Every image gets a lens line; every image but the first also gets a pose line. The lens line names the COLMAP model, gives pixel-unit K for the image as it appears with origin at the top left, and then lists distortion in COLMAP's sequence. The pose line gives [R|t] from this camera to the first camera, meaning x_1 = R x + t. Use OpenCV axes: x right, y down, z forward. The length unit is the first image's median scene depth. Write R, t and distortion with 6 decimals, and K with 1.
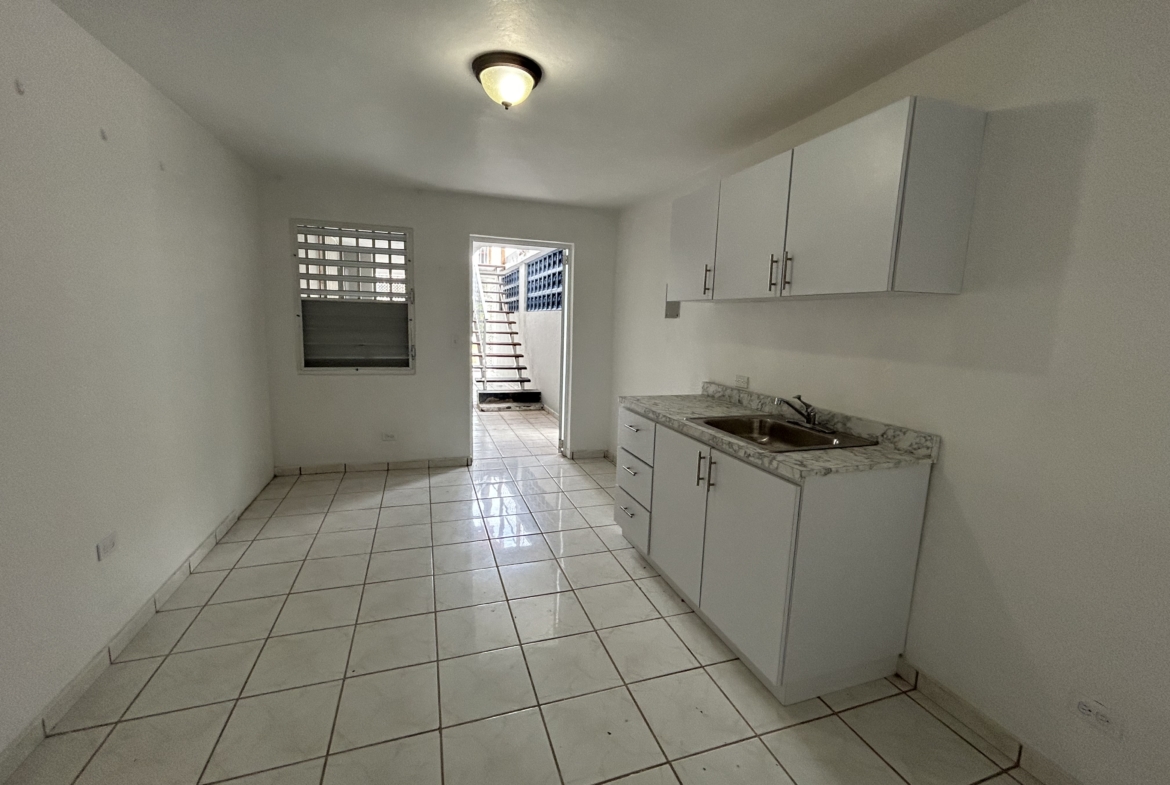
lens RADIAL K [[477.5, 0, 585.6], [0, 477.5, 391.4], [0, 0, 1]] dist [0.001667, -0.000127]
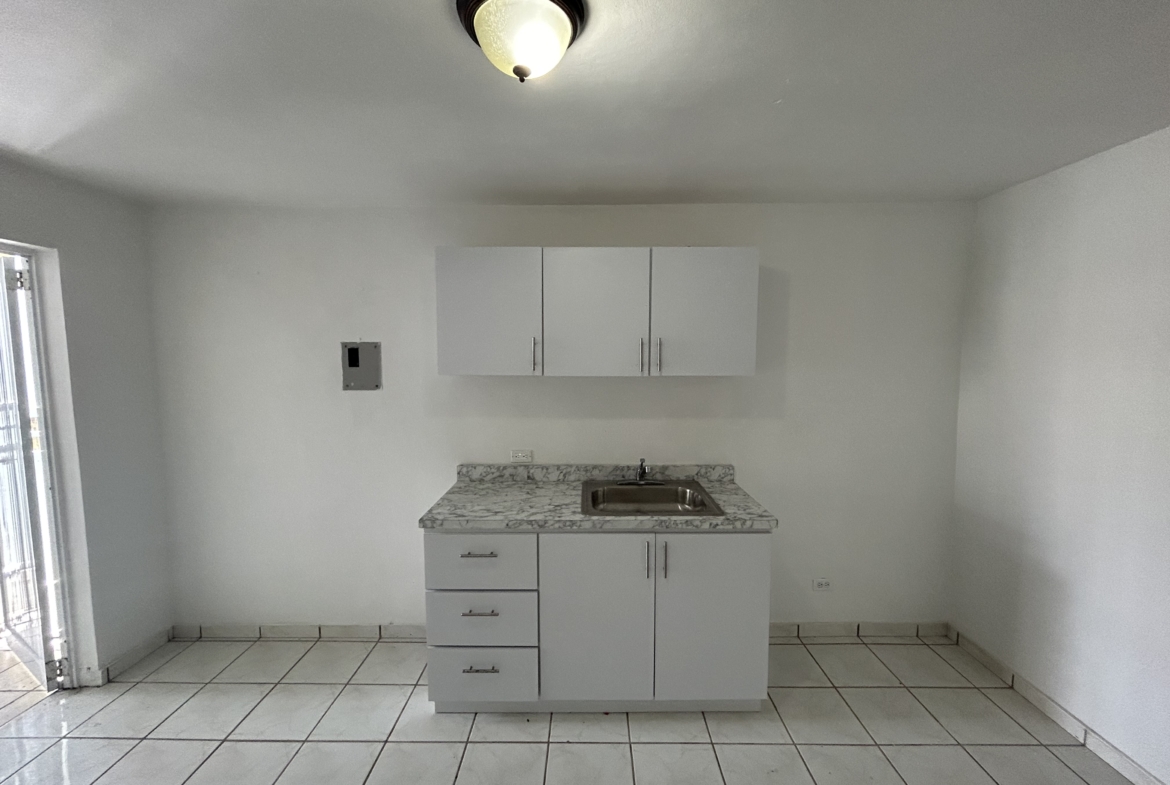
lens RADIAL K [[477.5, 0, 585.5], [0, 477.5, 391.7], [0, 0, 1]] dist [0.001667, -0.000127]
pose [[0.330052, -0.112218, 0.937269, -0.614614], [0.151393, 0.986348, 0.064783, -0.233384], [-0.931743, 0.120515, 0.342535, 0.693295]]
